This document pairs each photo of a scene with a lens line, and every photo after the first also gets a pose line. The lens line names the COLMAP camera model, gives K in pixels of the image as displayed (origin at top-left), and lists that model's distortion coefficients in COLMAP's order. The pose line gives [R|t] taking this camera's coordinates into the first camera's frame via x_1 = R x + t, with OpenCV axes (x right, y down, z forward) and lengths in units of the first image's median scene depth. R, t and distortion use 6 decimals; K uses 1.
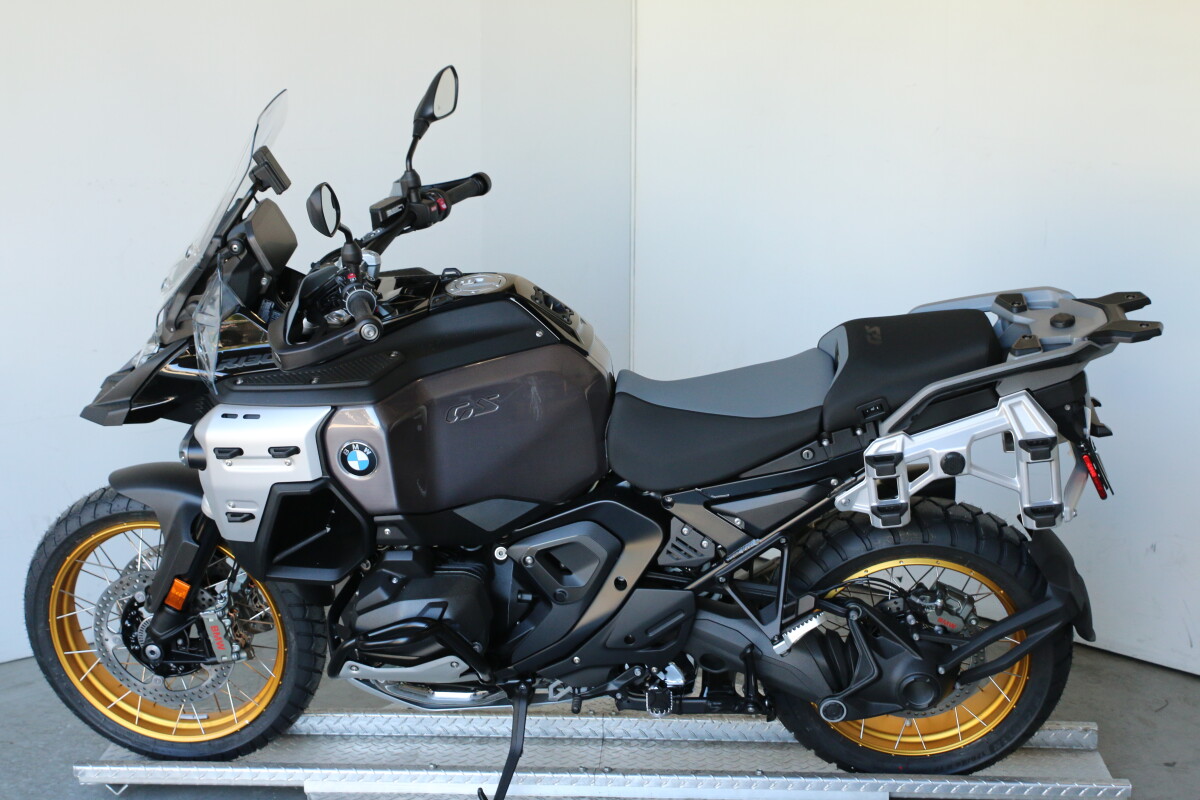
lens RADIAL K [[1961.8, 0, 600.0], [0, 1961.8, 400.0], [0, 0, 1]] dist [-0.018440, 0.021774]
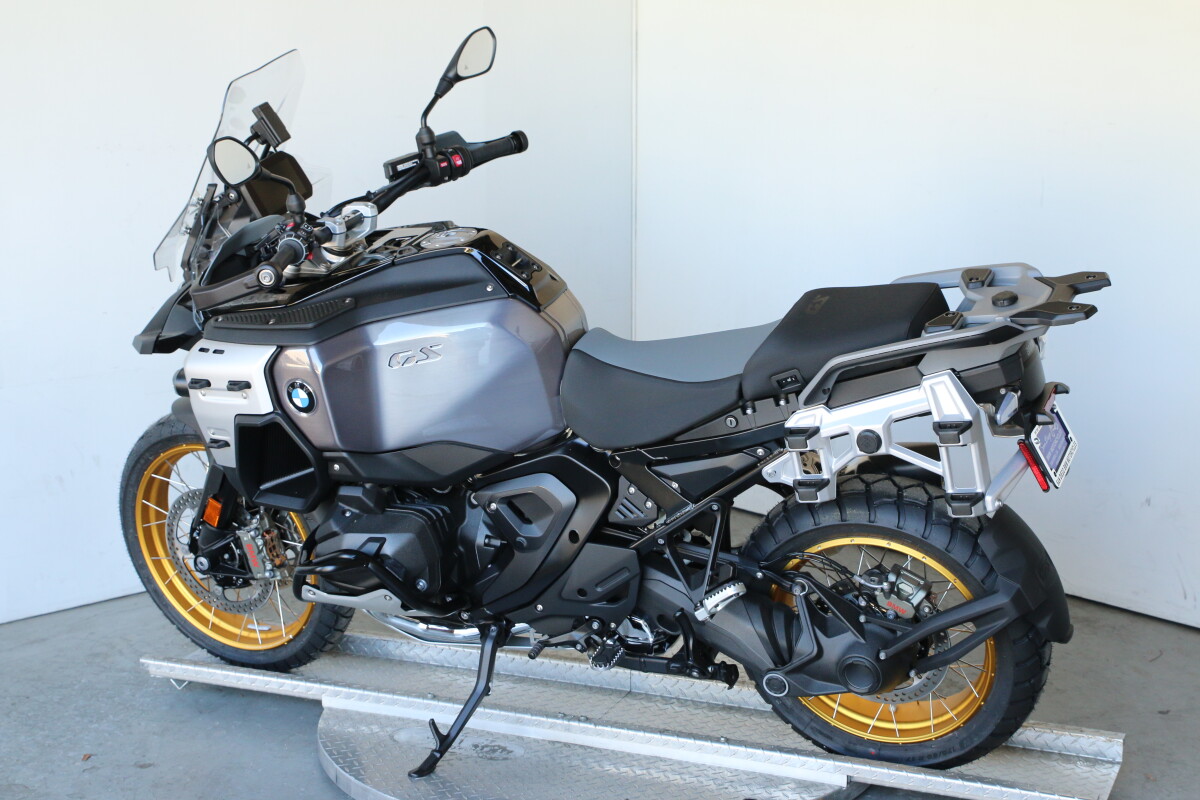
lens RADIAL K [[1961.8, 0, 600.0], [0, 1961.8, 400.0], [0, 0, 1]] dist [-0.018440, 0.021774]
pose [[0.939476, 0.064111, -0.336564, 0.364559], [-0.056655, 0.997883, 0.031938, -0.010850], [0.337899, -0.010937, 0.941119, 0.045342]]
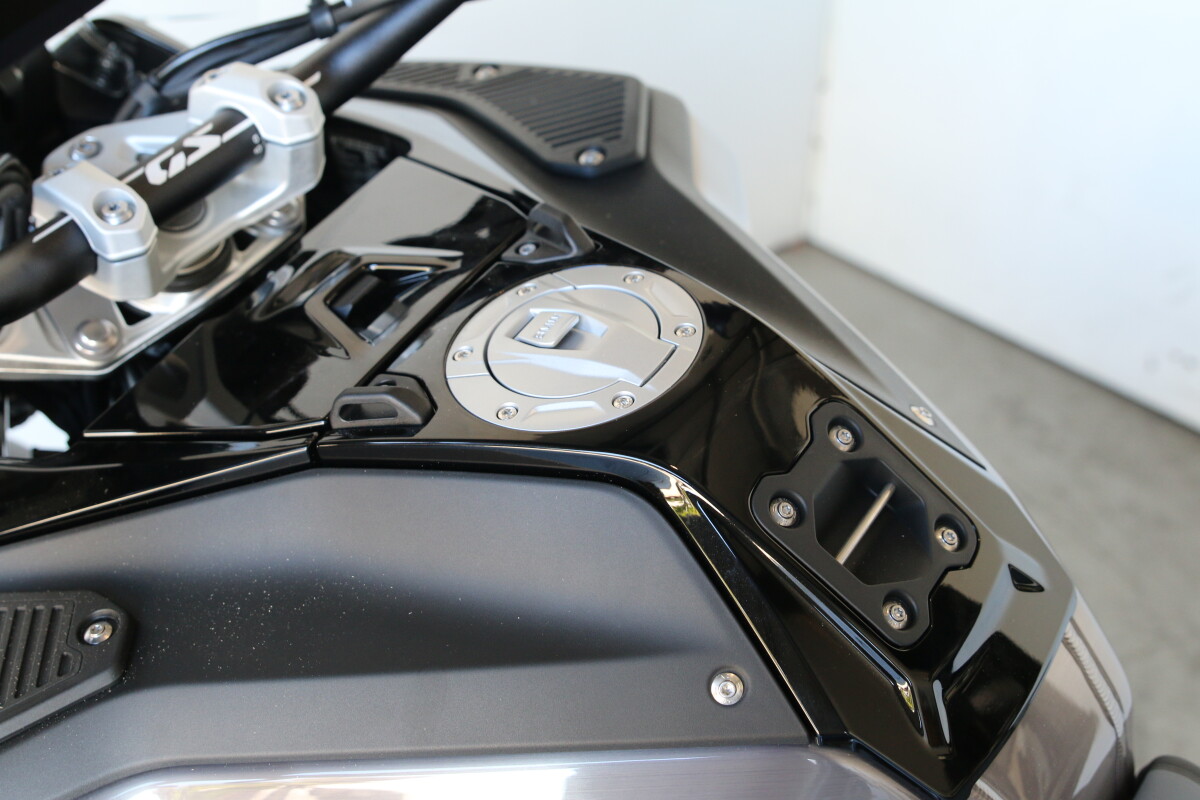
lens RADIAL K [[1750.3, 0, 600.5], [0, 1750.3, 455.5], [0, 0, 1]] dist [-0.020020, -0.068832]
pose [[0.880711, 0.275691, -0.385153, 0.023041], [-0.123764, 0.918848, 0.374702, -0.123675], [0.457199, -0.282336, 0.843360, 0.813618]]
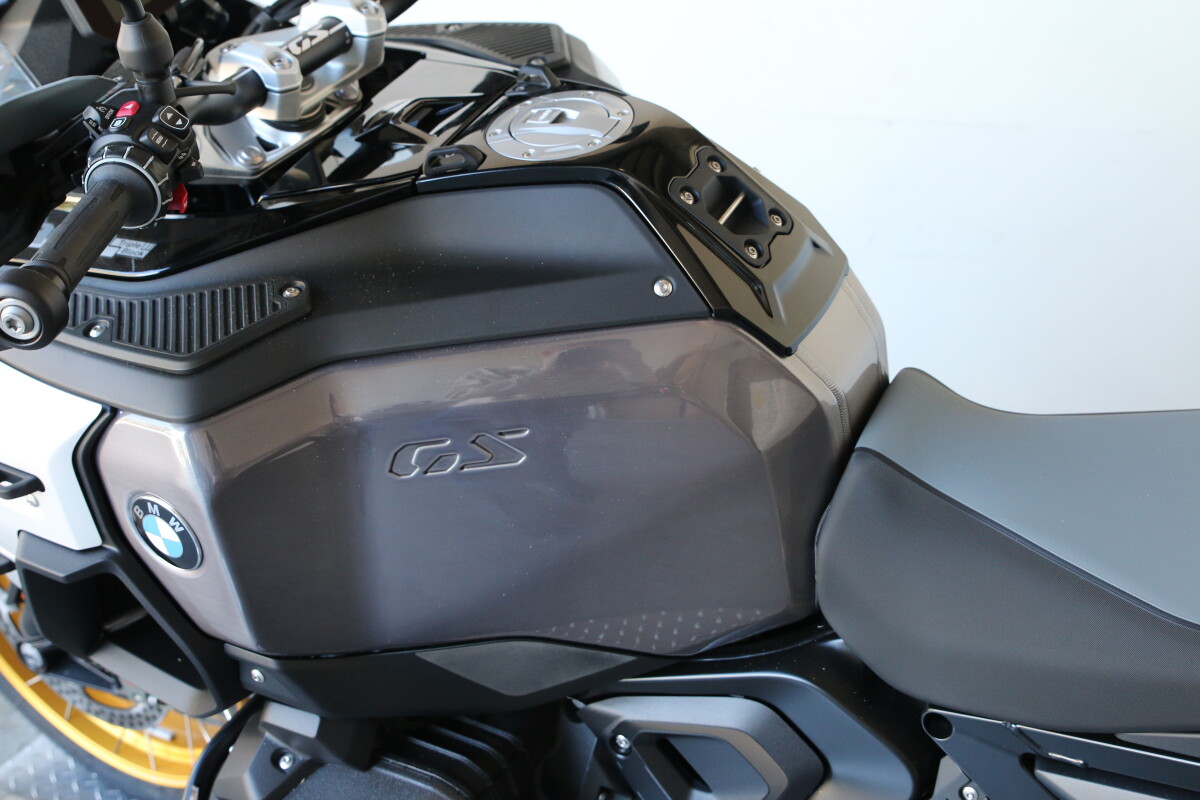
lens RADIAL K [[1752.0, 0, 600.0], [0, 1752.0, 400.0], [0, 0, 1]] dist [-0.016052, 0.019799]
pose [[0.932337, 0.199652, -0.301475, 0.065311], [-0.124563, 0.960051, 0.250573, -0.095385], [0.339458, -0.196066, 0.919960, 0.648847]]
